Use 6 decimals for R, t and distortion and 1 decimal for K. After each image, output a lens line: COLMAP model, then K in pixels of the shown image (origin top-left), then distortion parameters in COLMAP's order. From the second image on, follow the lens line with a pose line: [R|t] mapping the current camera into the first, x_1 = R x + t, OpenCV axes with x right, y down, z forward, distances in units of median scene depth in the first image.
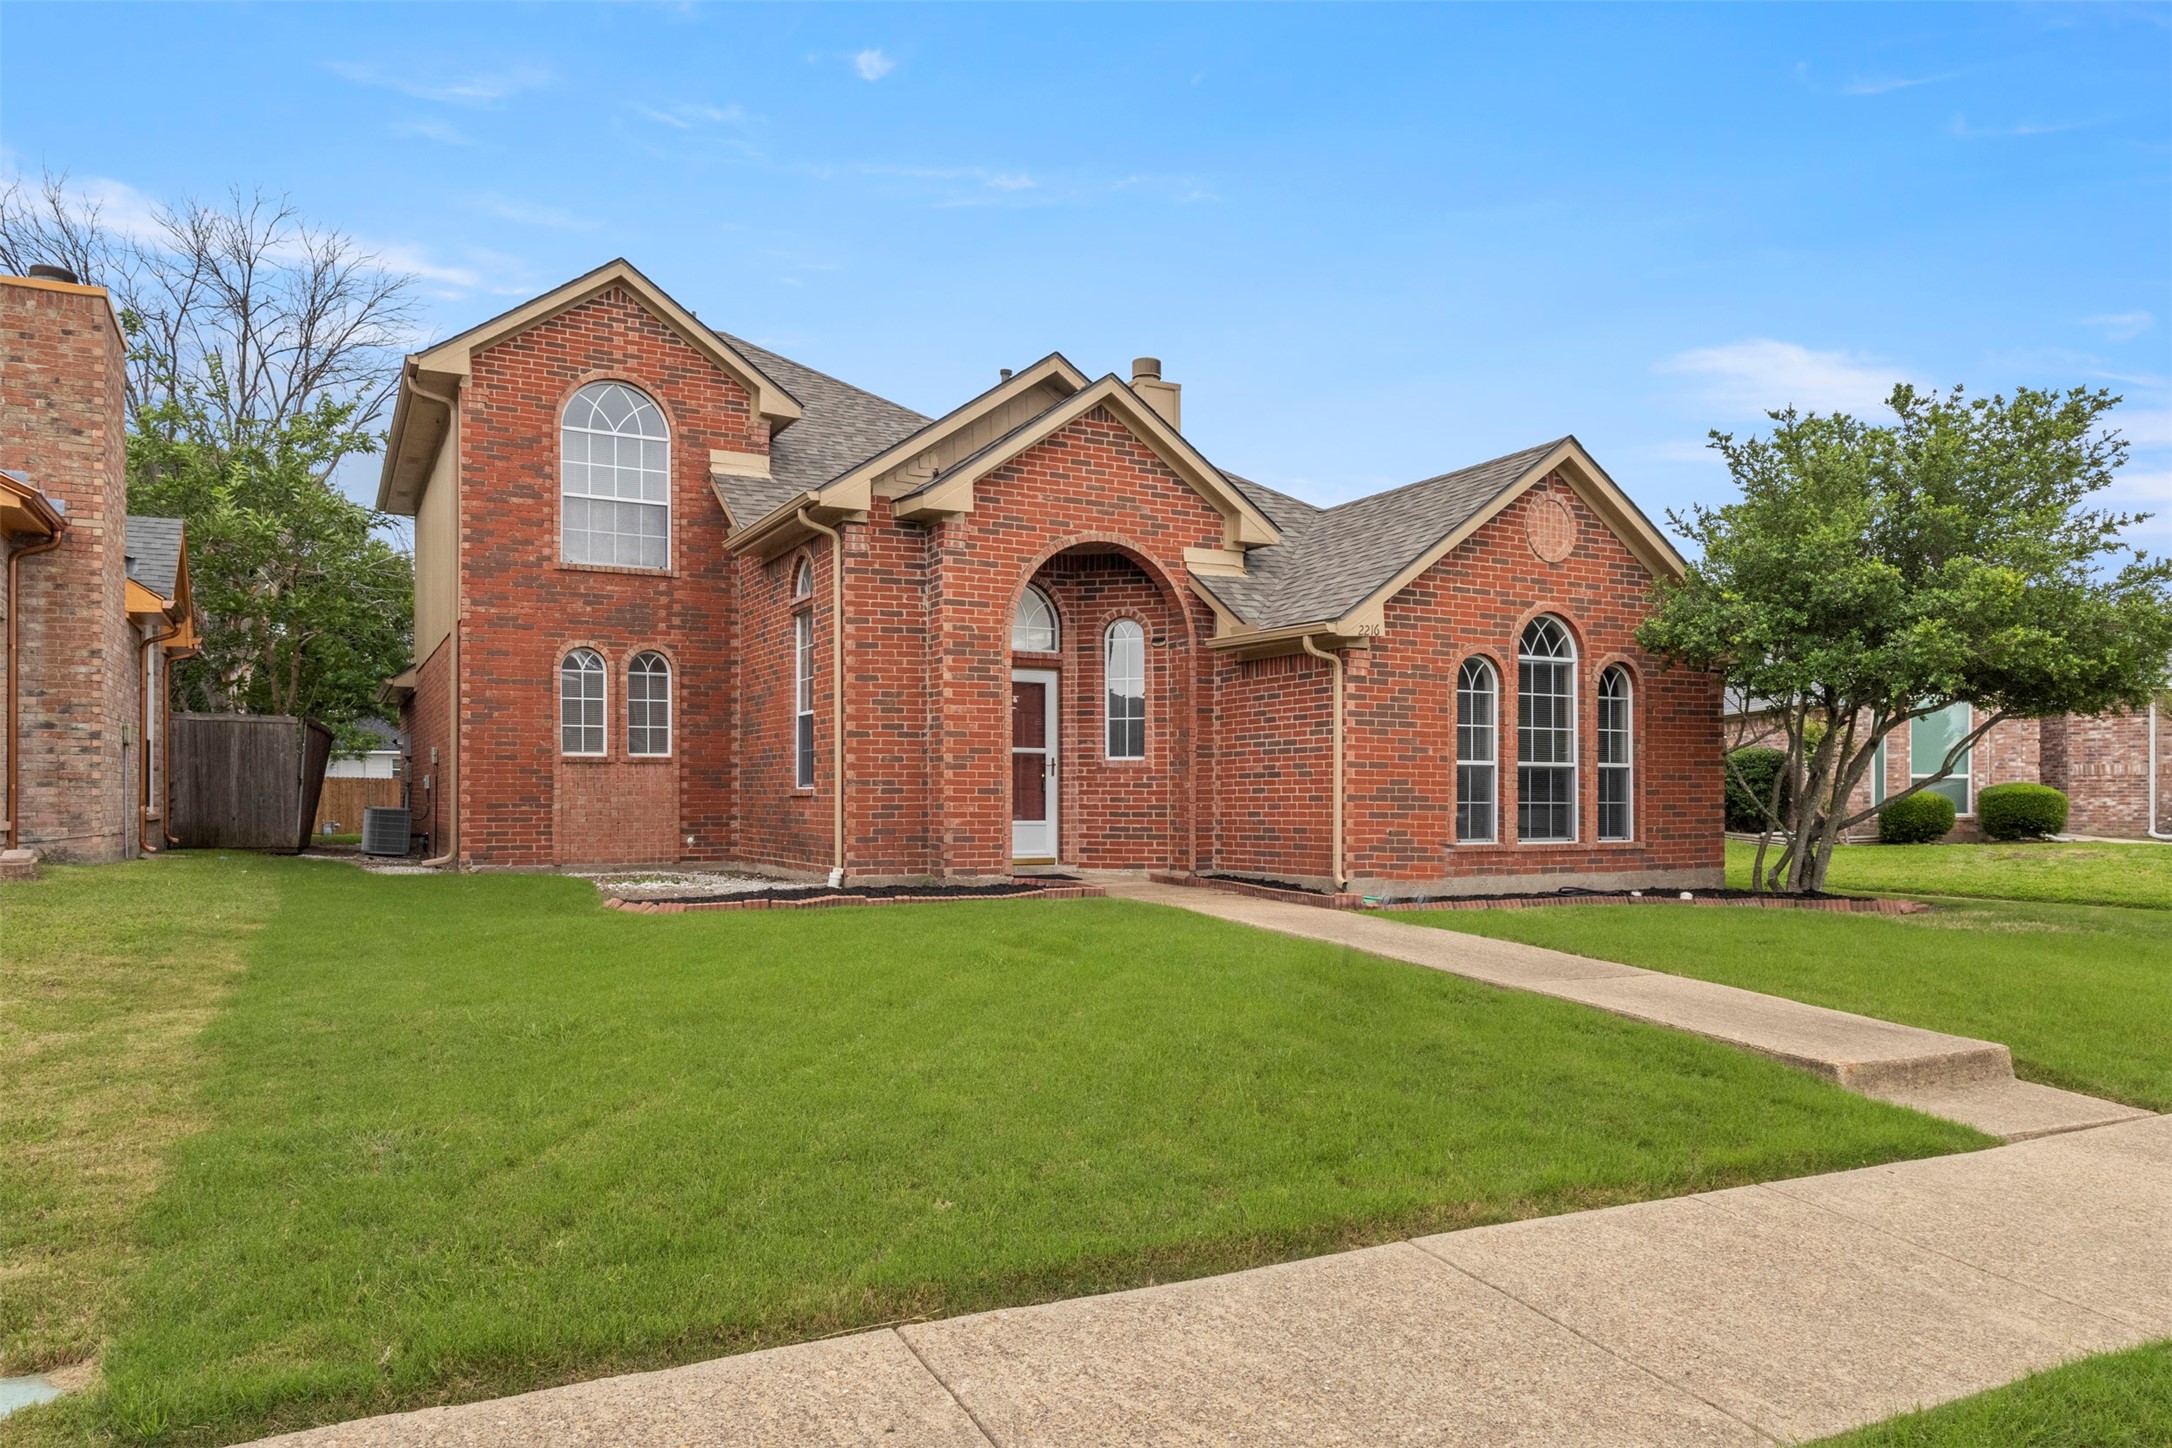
lens RADIAL K [[1467.0, 0, 1086.0], [0, 1467.0, 724.0], [0, 0, 1]] dist [0.009402, -0.000594]
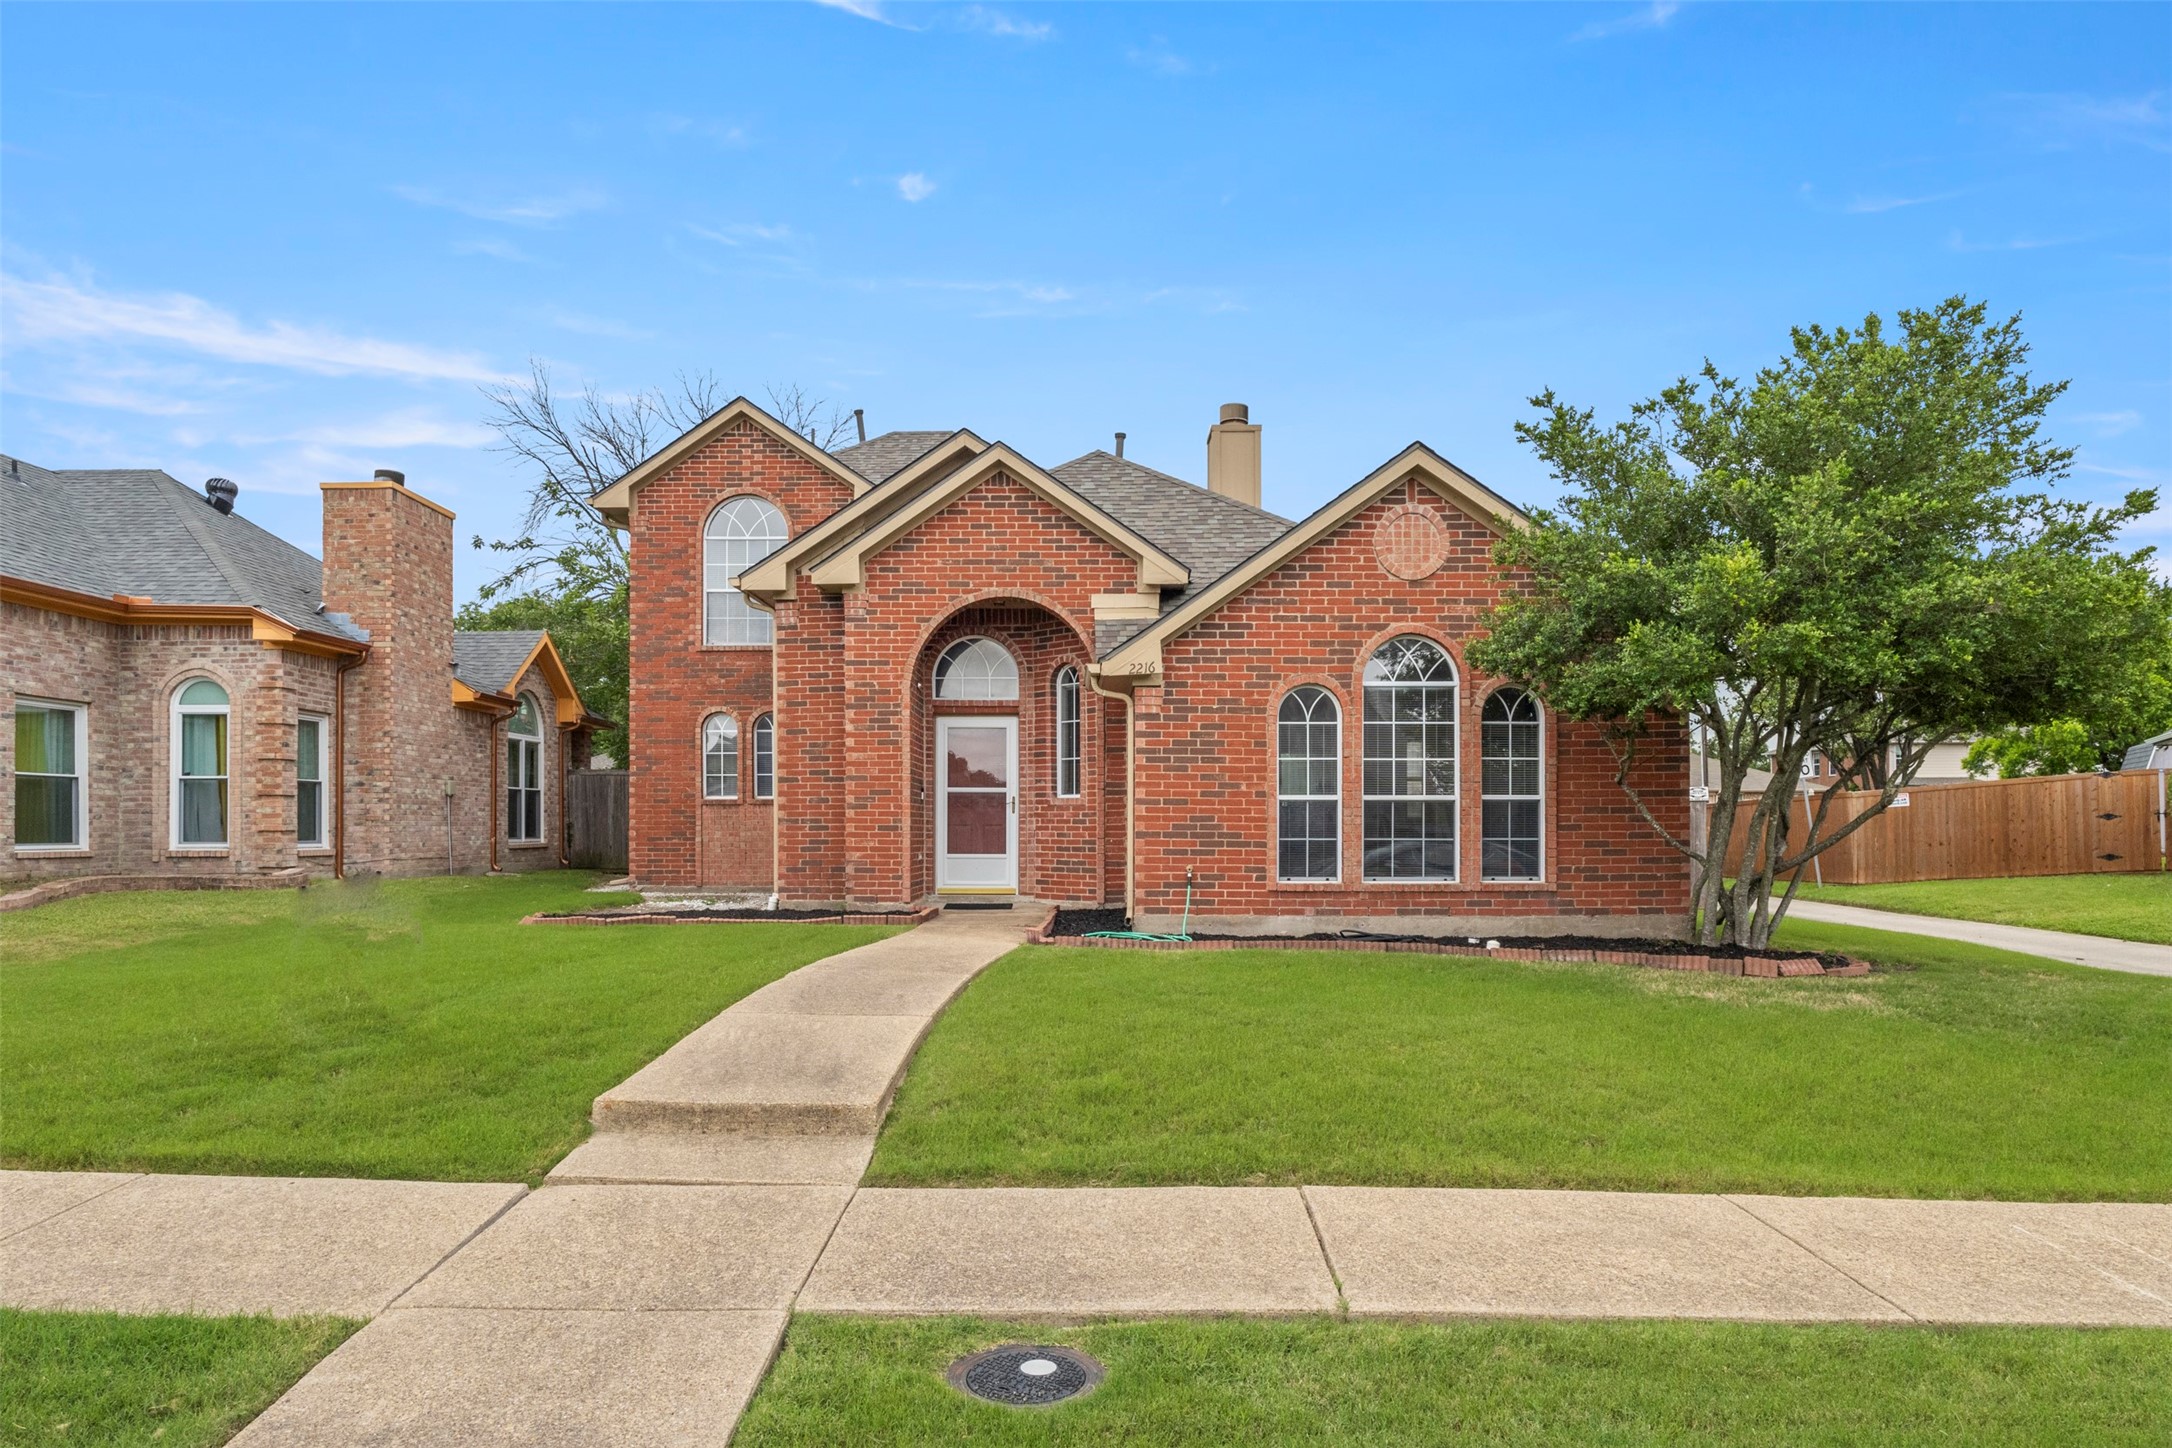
lens RADIAL K [[1386.0, 0, 1086.4], [0, 1386.0, 754.3], [0, 0, 1]] dist [-0.014953, 0.000122]
pose [[0.874824, -0.027177, -0.483678, 0.572137], [0.026338, 0.999617, -0.008528, 0.002137], [0.483724, -0.005279, 0.875204, 0.138798]]
